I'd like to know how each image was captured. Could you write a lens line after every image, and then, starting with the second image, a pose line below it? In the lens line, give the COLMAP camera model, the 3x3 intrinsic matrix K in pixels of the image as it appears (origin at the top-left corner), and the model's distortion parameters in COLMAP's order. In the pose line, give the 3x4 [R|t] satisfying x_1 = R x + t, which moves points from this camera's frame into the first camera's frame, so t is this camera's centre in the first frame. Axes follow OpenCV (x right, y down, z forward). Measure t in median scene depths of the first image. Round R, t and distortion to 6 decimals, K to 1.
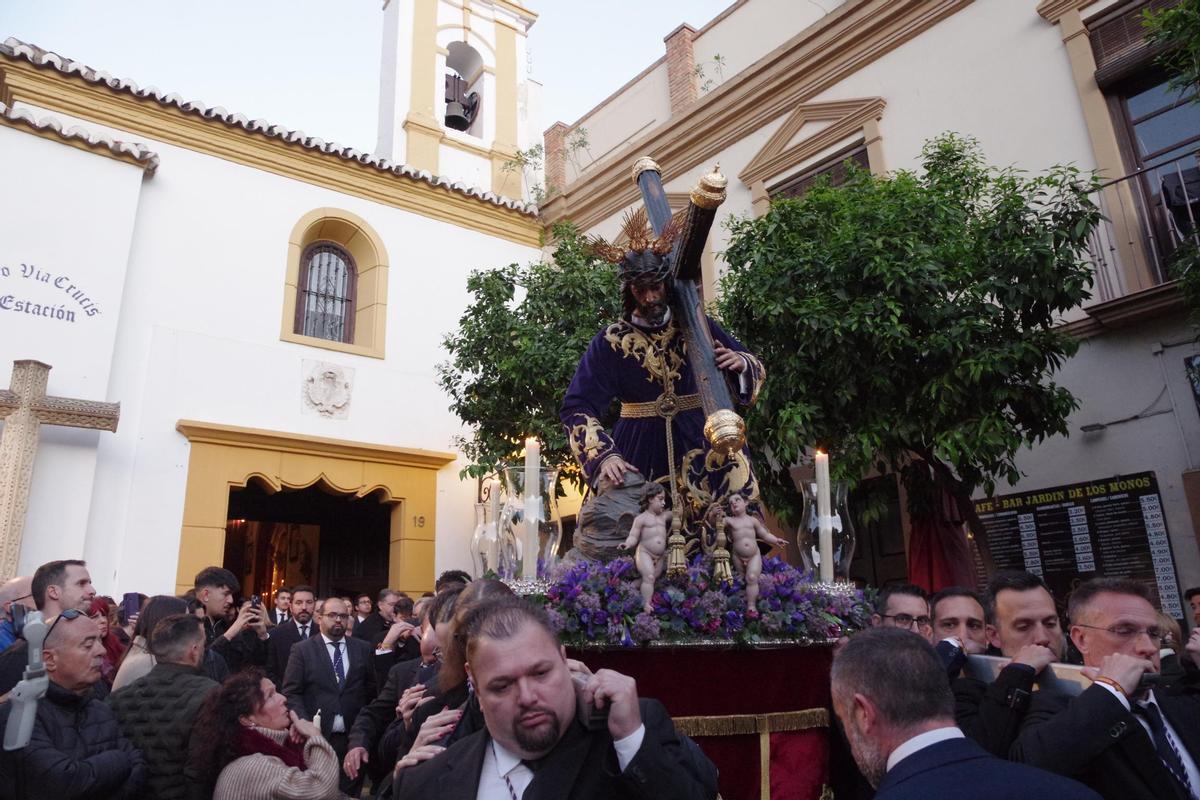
lens RADIAL K [[847.4, 0, 613.9], [0, 847.4, 396.0], [0, 0, 1]] dist [-0.113638, 0.058103]
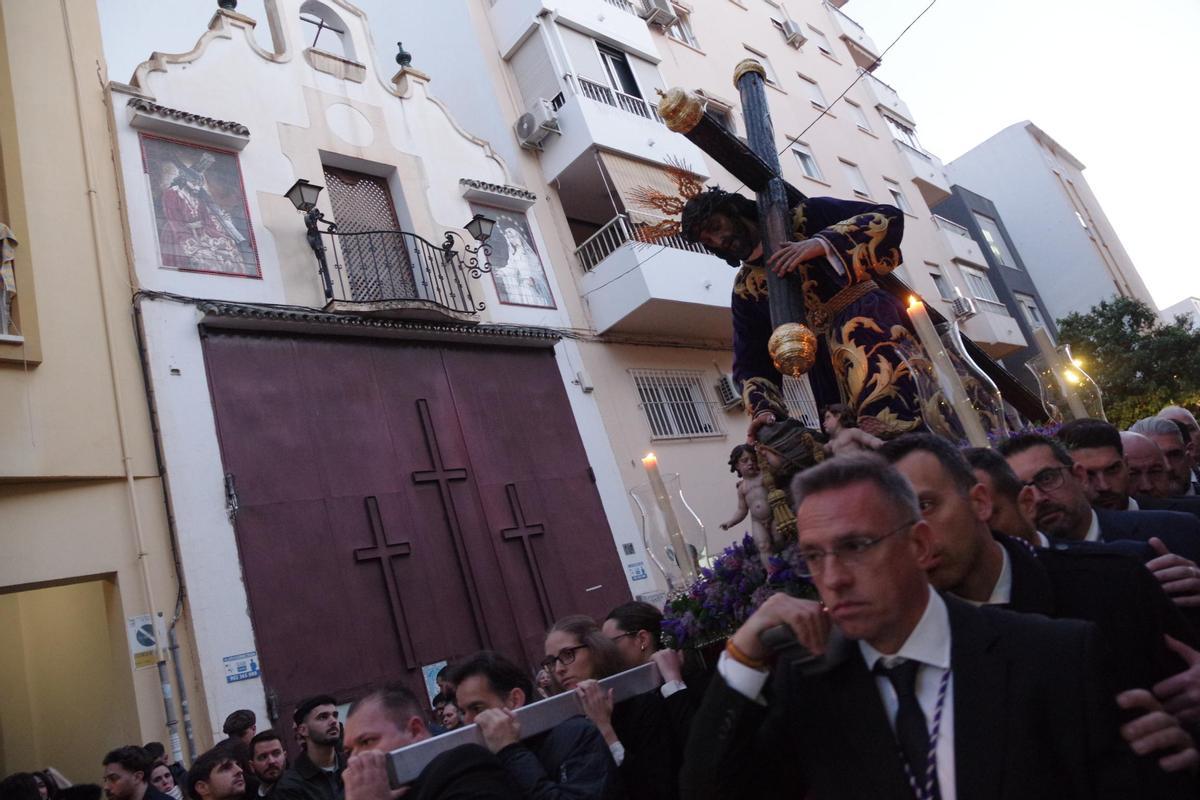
lens RADIAL K [[847.4, 0, 613.9], [0, 847.4, 396.0], [0, 0, 1]] dist [-0.113638, 0.058103]
pose [[0.497667, -0.433199, -0.751442, 0.579833], [0.497337, 0.852304, -0.161967, 0.114502], [0.710621, -0.293114, 0.639610, 0.271630]]
